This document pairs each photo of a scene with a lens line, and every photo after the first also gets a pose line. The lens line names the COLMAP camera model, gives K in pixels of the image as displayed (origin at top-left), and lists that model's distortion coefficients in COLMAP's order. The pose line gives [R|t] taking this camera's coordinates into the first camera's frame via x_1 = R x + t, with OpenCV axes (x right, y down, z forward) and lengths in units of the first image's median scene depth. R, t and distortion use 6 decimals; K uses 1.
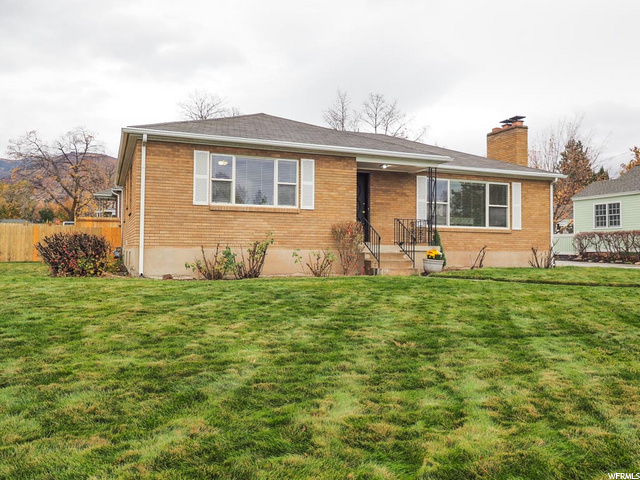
lens RADIAL K [[509.0, 0, 320.0], [0, 509.0, 240.0], [0, 0, 1]] dist [0.002210, -0.000266]
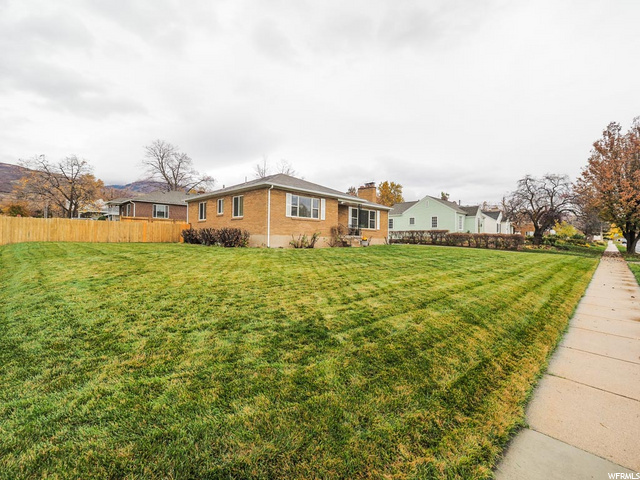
lens RADIAL K [[304.3, 0, 320.0], [0, 304.3, 240.0], [0, 0, 1]] dist [0.035118, 0.000341]
pose [[0.905246, 0.000272, 0.424887, -0.539762], [-0.006543, 0.999890, 0.013299, 0.012607], [-0.424837, -0.014819, 0.905148, -0.240154]]
